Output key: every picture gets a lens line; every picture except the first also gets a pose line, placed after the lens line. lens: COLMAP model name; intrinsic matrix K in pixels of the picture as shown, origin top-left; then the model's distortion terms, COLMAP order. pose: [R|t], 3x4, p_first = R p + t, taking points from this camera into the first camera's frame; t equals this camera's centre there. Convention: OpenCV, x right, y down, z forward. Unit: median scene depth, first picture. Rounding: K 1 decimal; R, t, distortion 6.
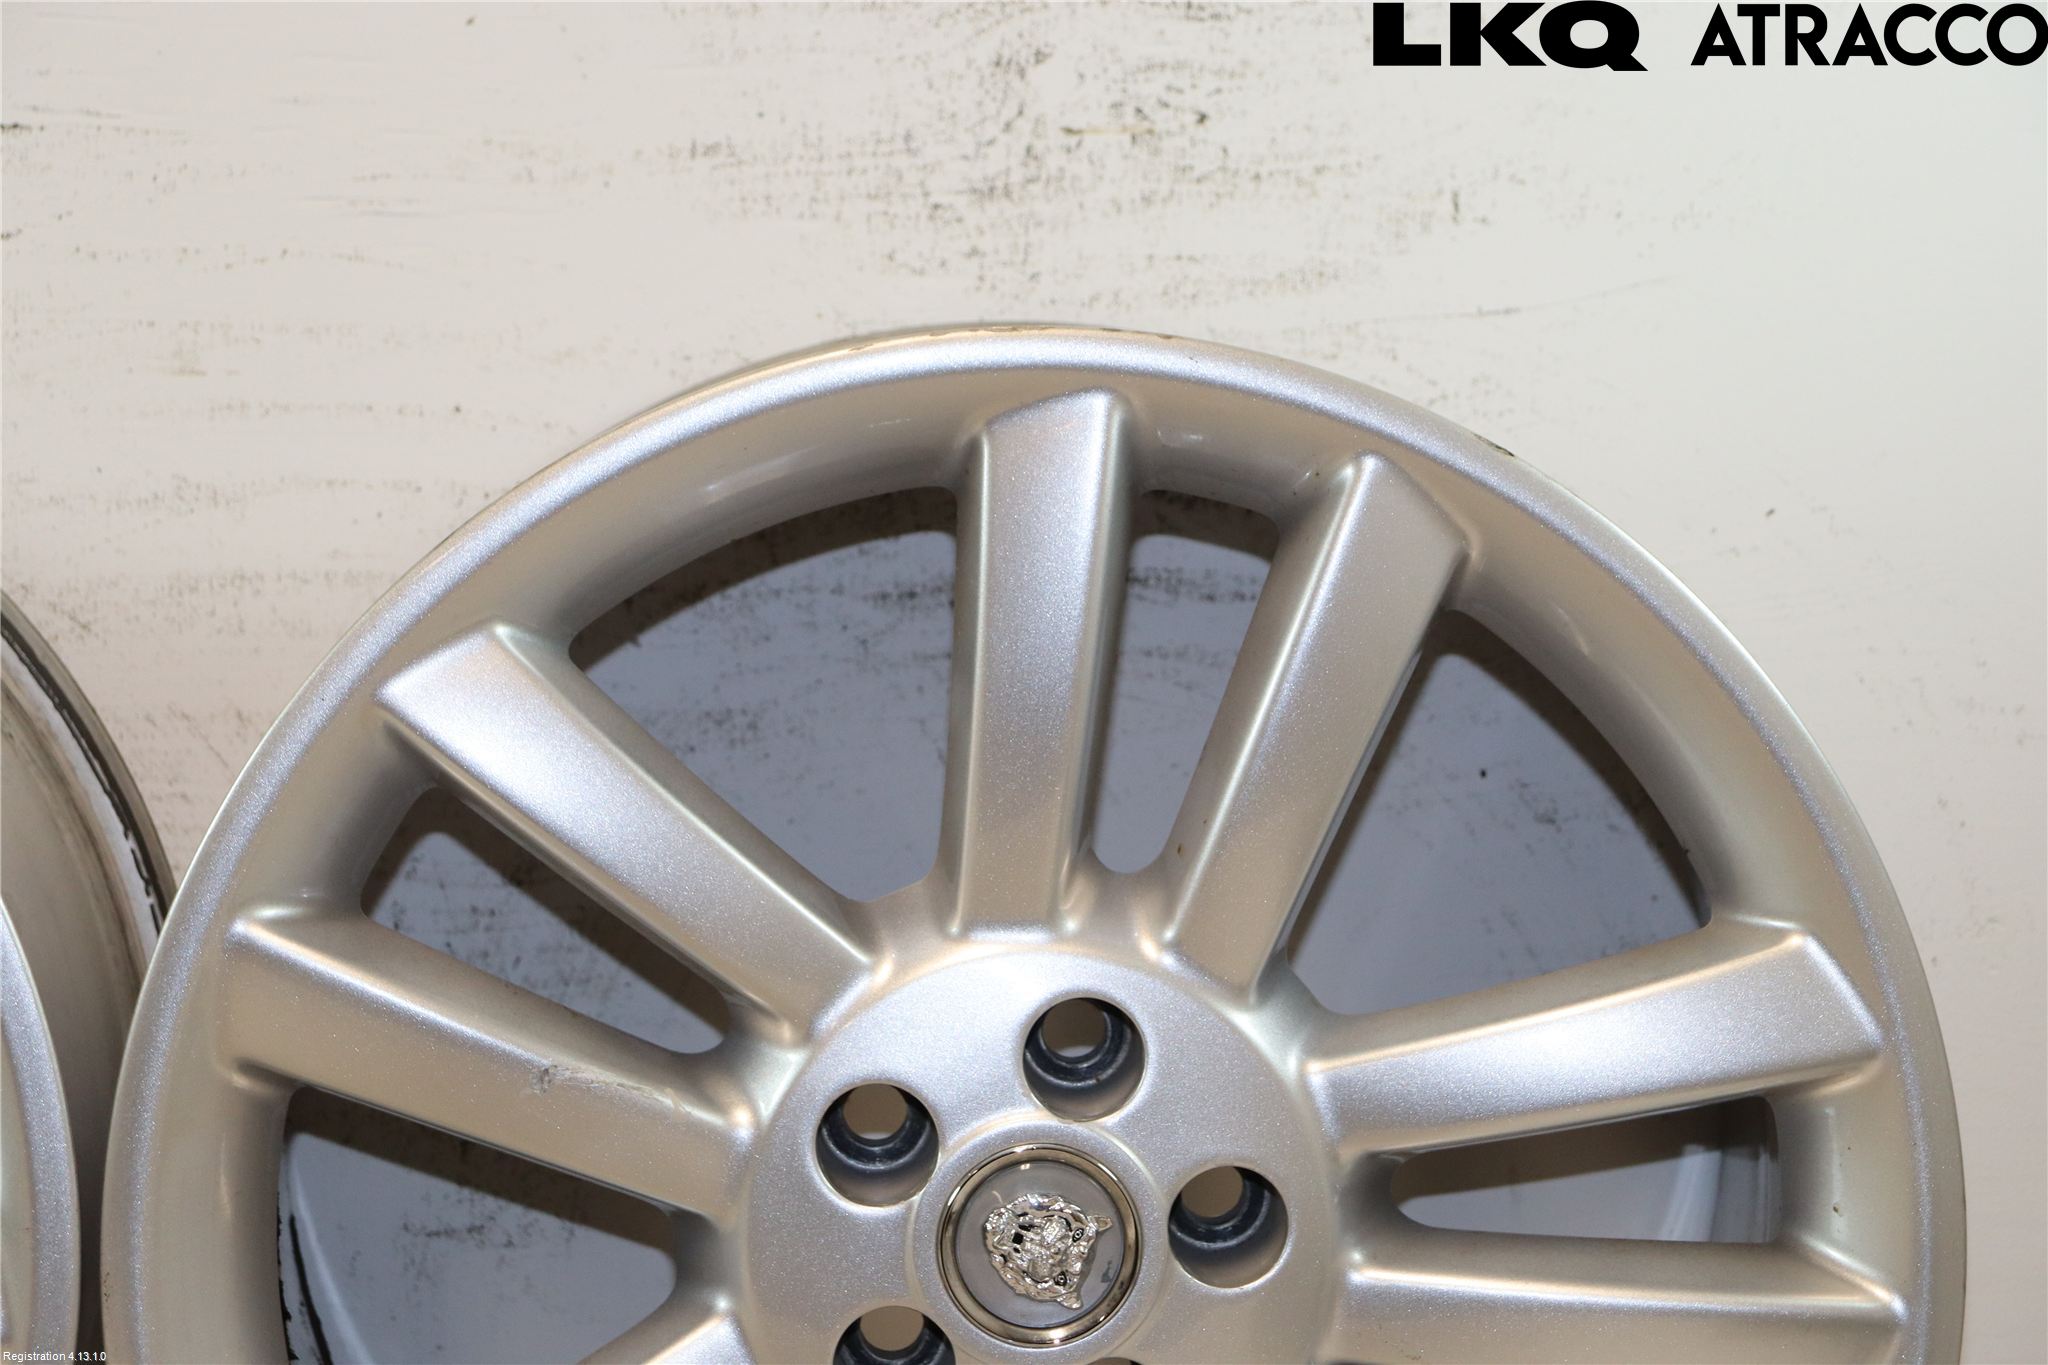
lens RADIAL K [[4634.8, 0, 1007.0], [0, 4634.8, 680.1], [0, 0, 1]] dist [0.400442, 0.000000]
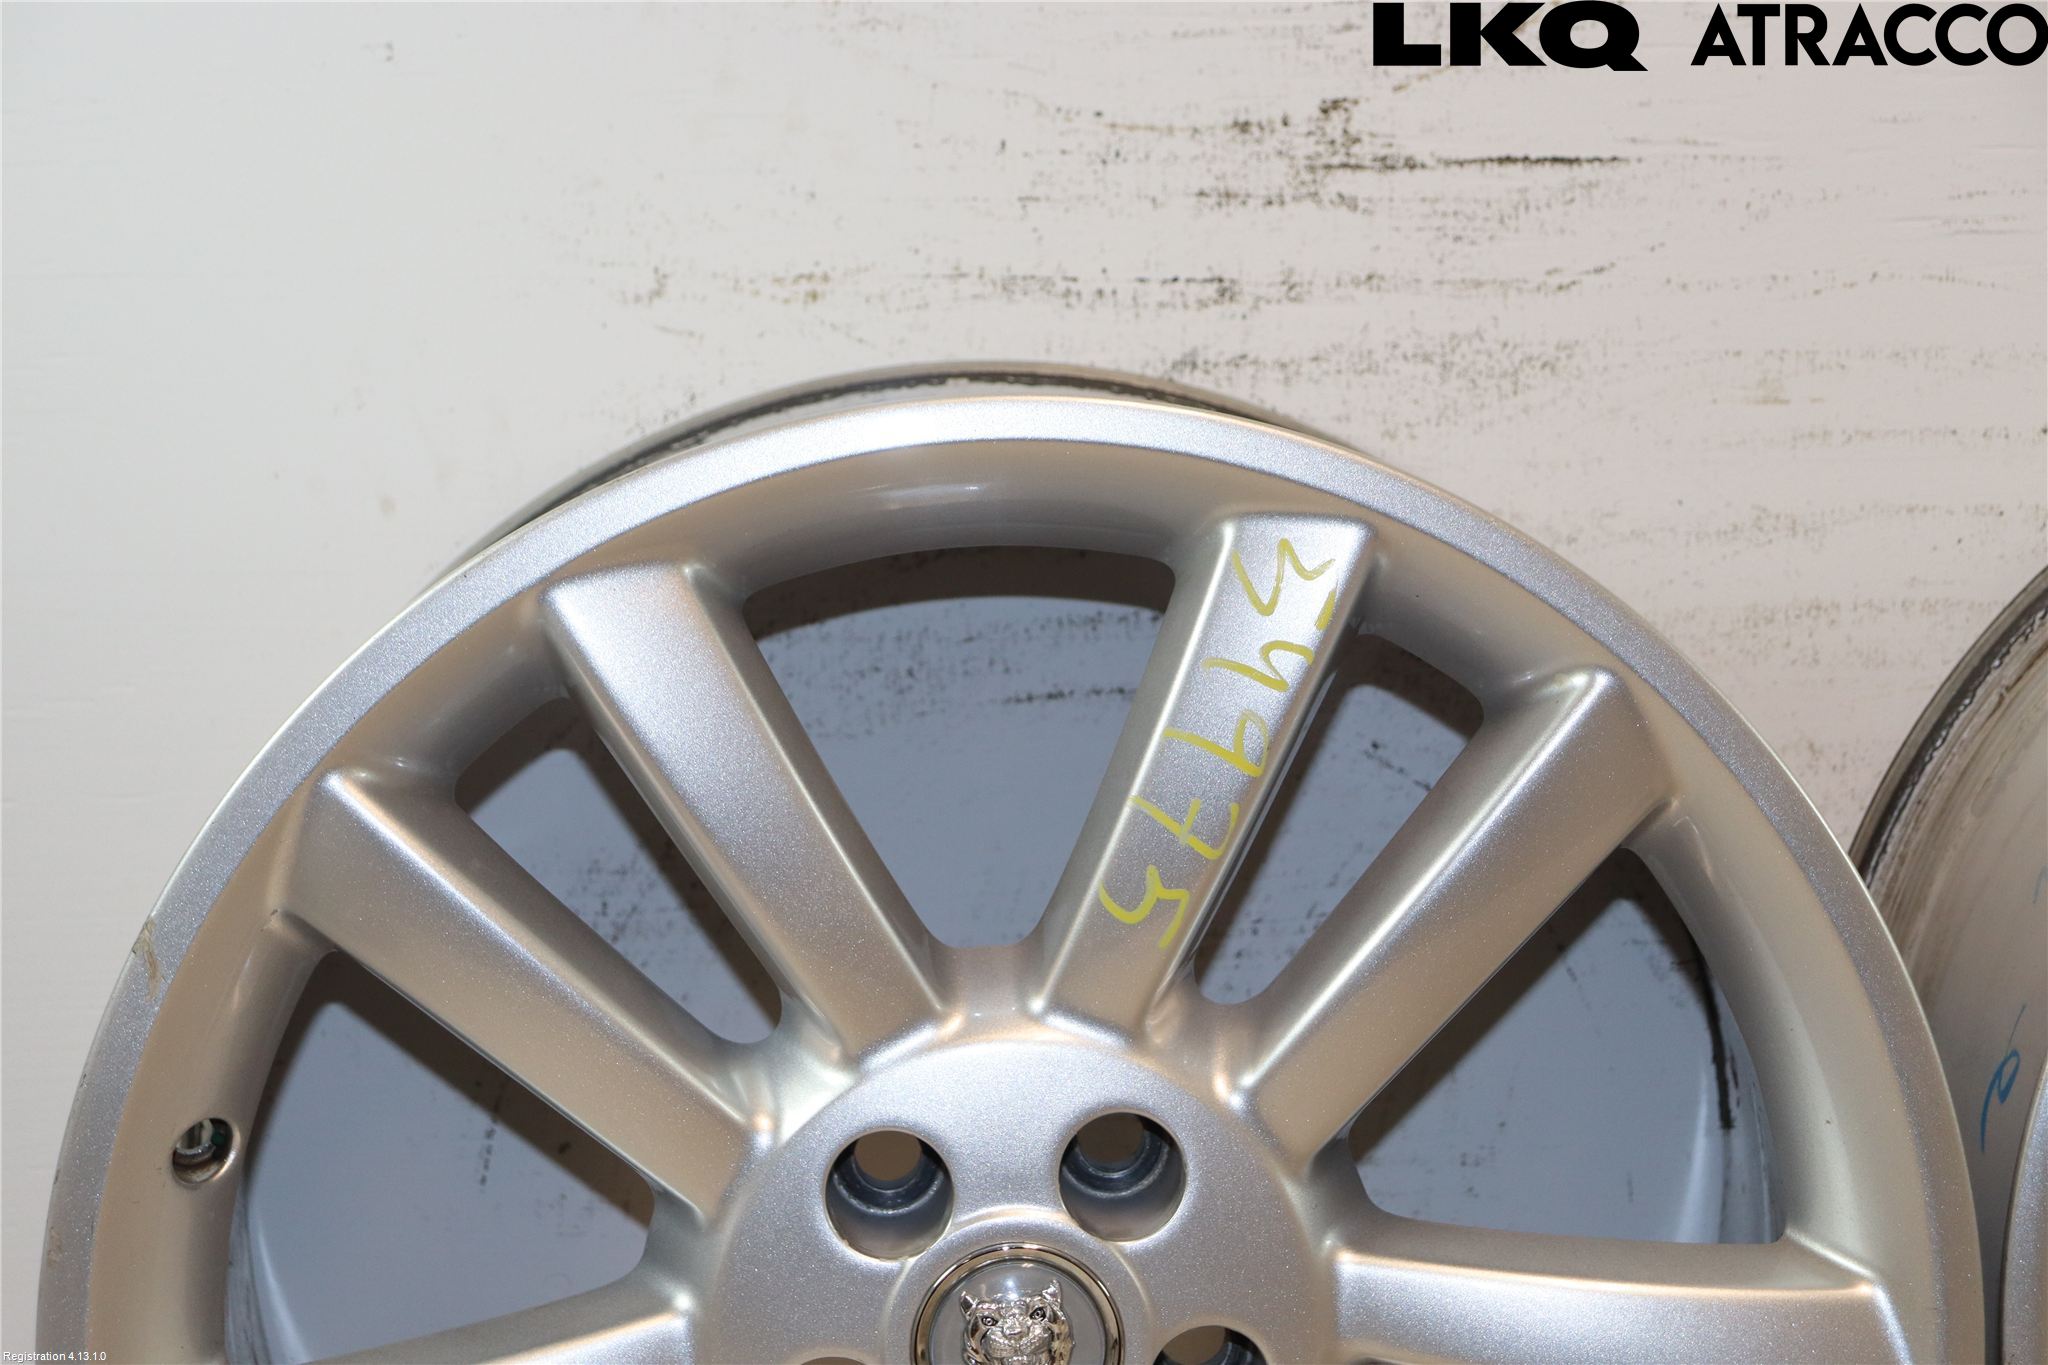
lens RADIAL K [[4413.0, 0, 1016.5], [0, 4413.0, 703.6], [0, 0, 1]] dist [0.361681, 0.000000]
pose [[0.999880, -0.014401, 0.005708, -0.338612], [0.014185, 0.999245, 0.036181, -0.038256], [-0.006225, -0.036096, 0.999329, 0.063000]]
